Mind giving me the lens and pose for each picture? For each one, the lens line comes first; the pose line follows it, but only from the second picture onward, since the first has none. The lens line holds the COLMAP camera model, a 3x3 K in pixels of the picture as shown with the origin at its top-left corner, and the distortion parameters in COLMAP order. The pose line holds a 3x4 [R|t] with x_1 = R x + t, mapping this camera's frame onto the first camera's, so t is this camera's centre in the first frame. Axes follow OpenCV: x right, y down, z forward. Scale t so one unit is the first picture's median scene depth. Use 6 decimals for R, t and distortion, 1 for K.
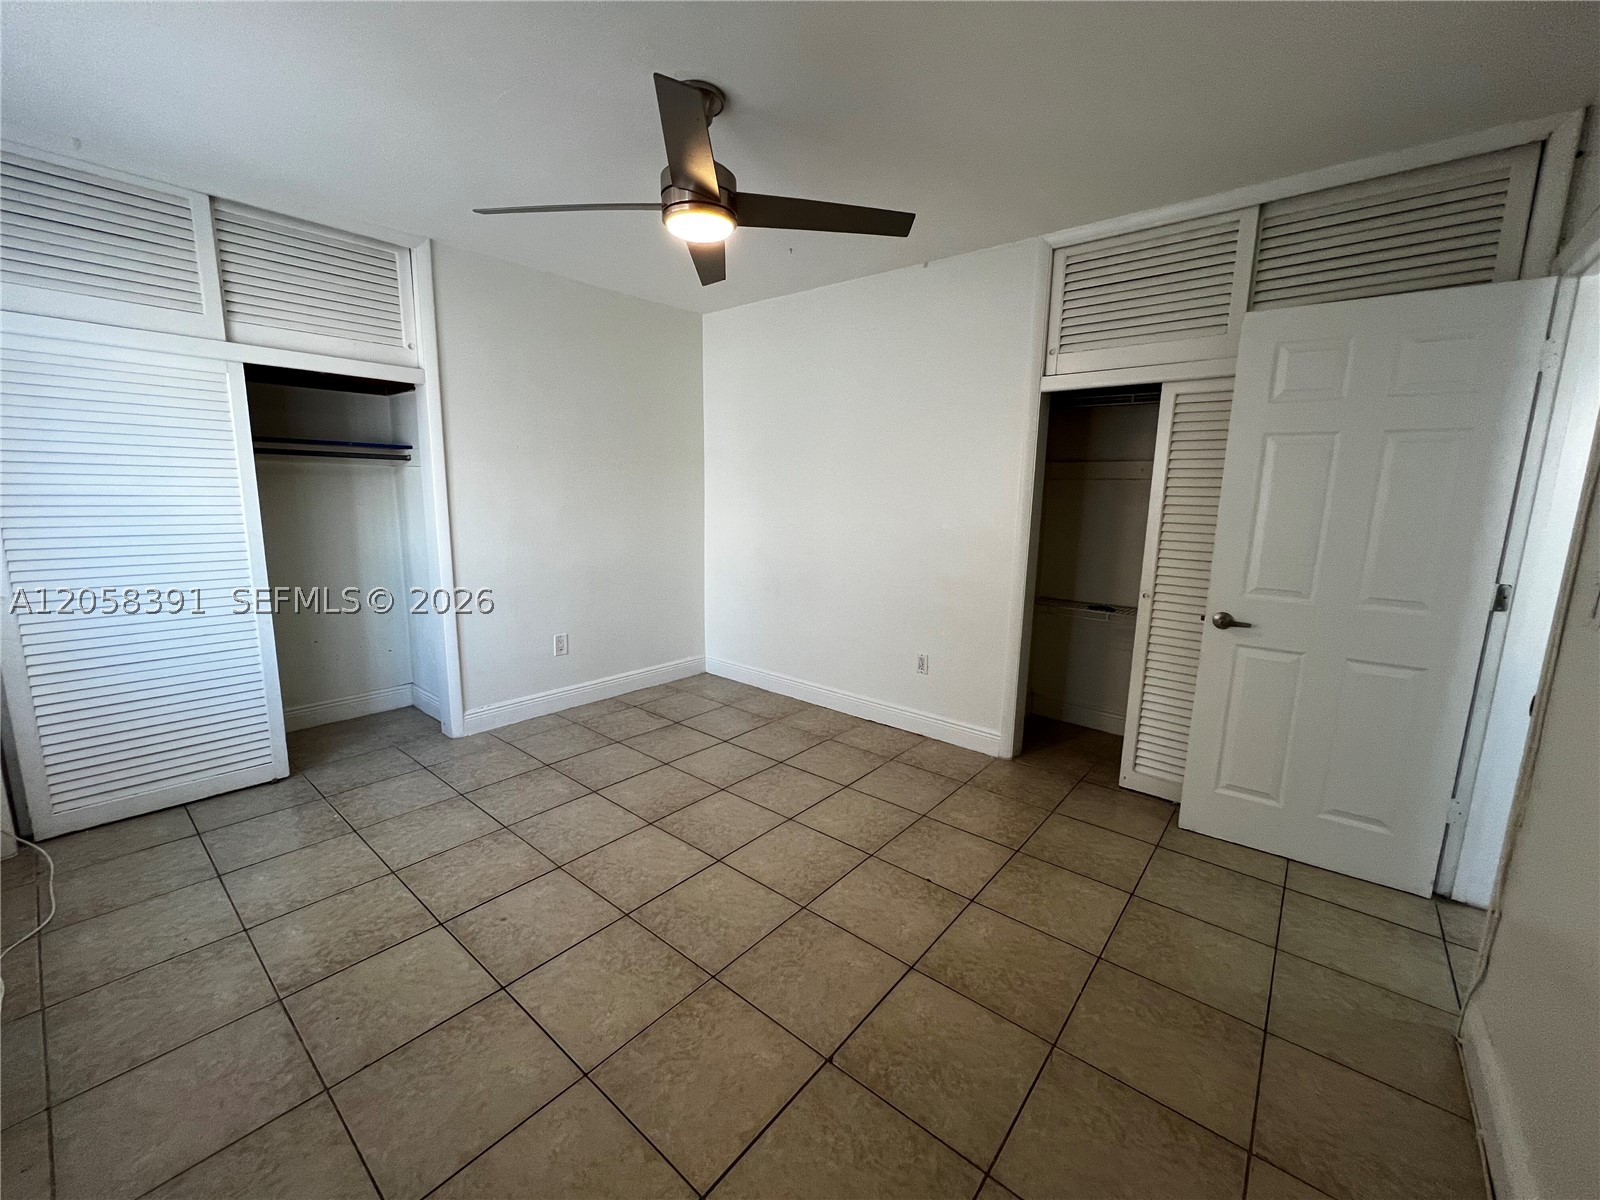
lens RADIAL K [[640.8, 0, 796.5], [0, 640.8, 595.5], [0, 0, 1]] dist [-0.004006, 0.001251]
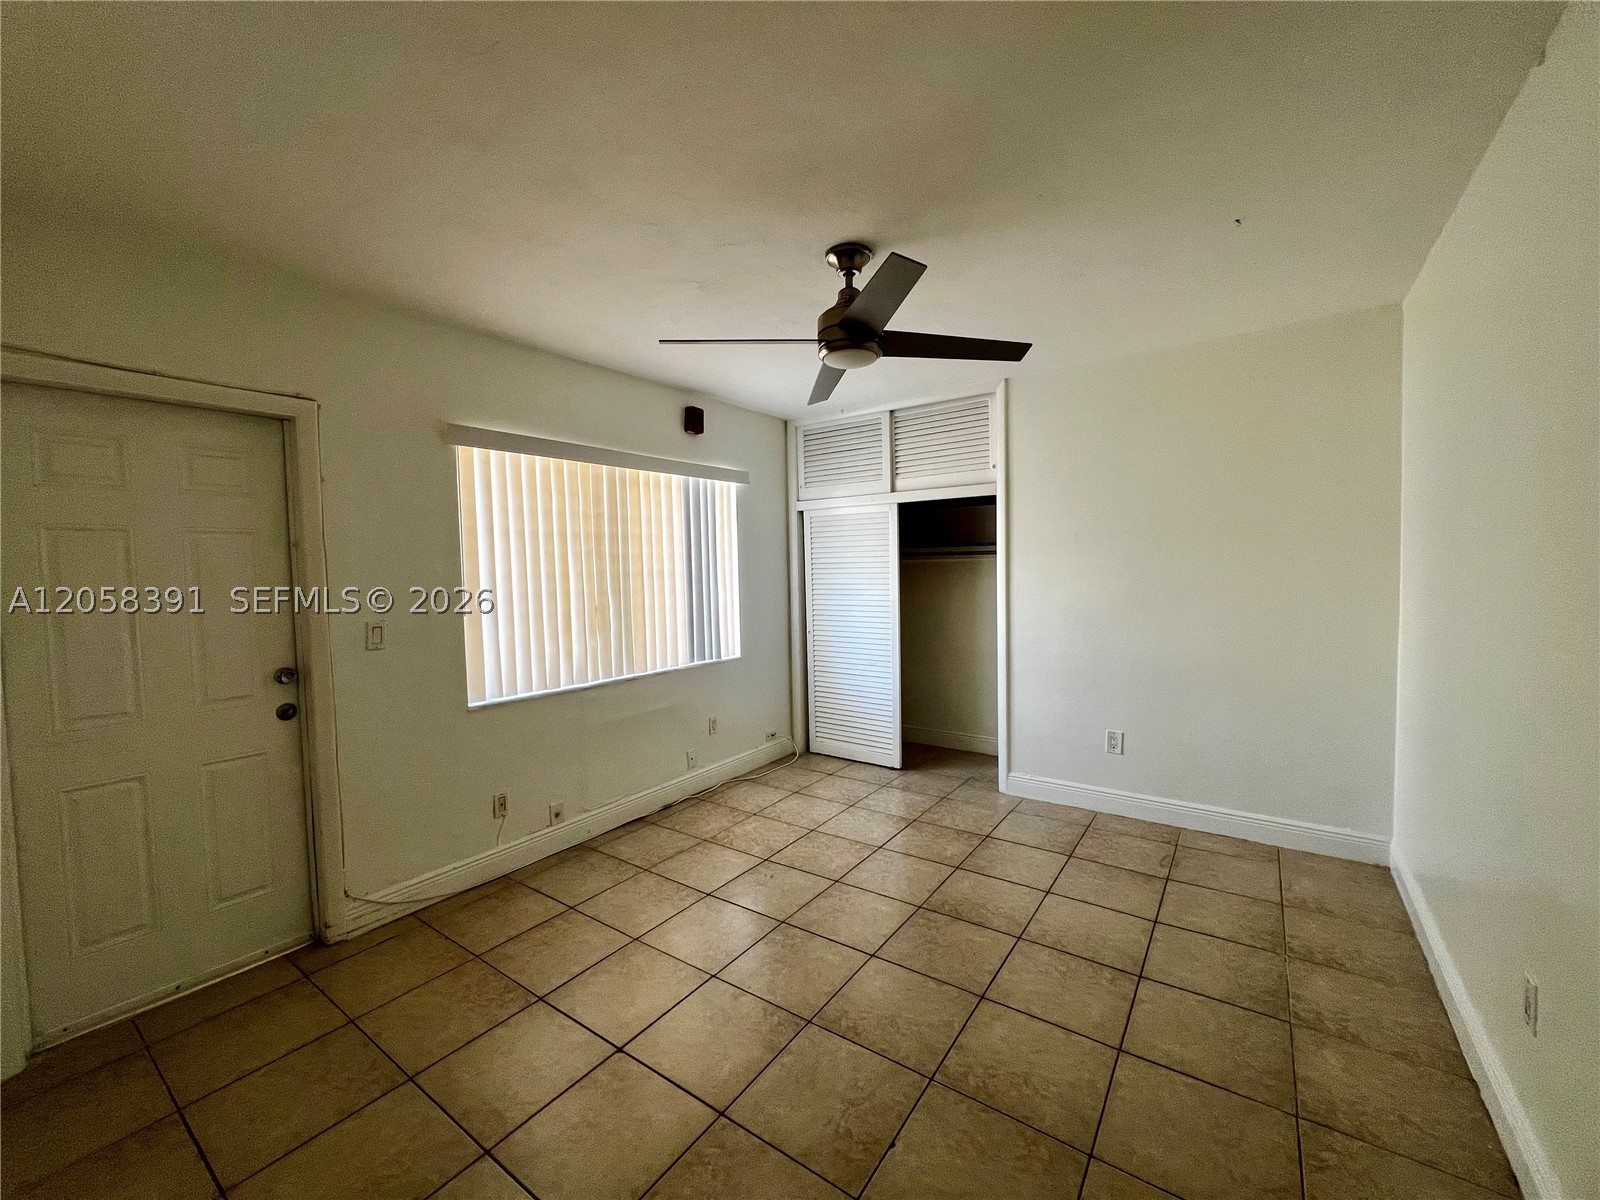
lens RADIAL K [[640.1, 0, 797.0], [0, 640.1, 594.1], [0, 0, 1]] dist [-0.001032, -0.000239]
pose [[0.071713, 0.018271, -0.997258, 0.623109], [-0.141469, 0.989911, 0.007963, -0.092666], [0.987342, 0.140510, 0.073575, 0.548982]]
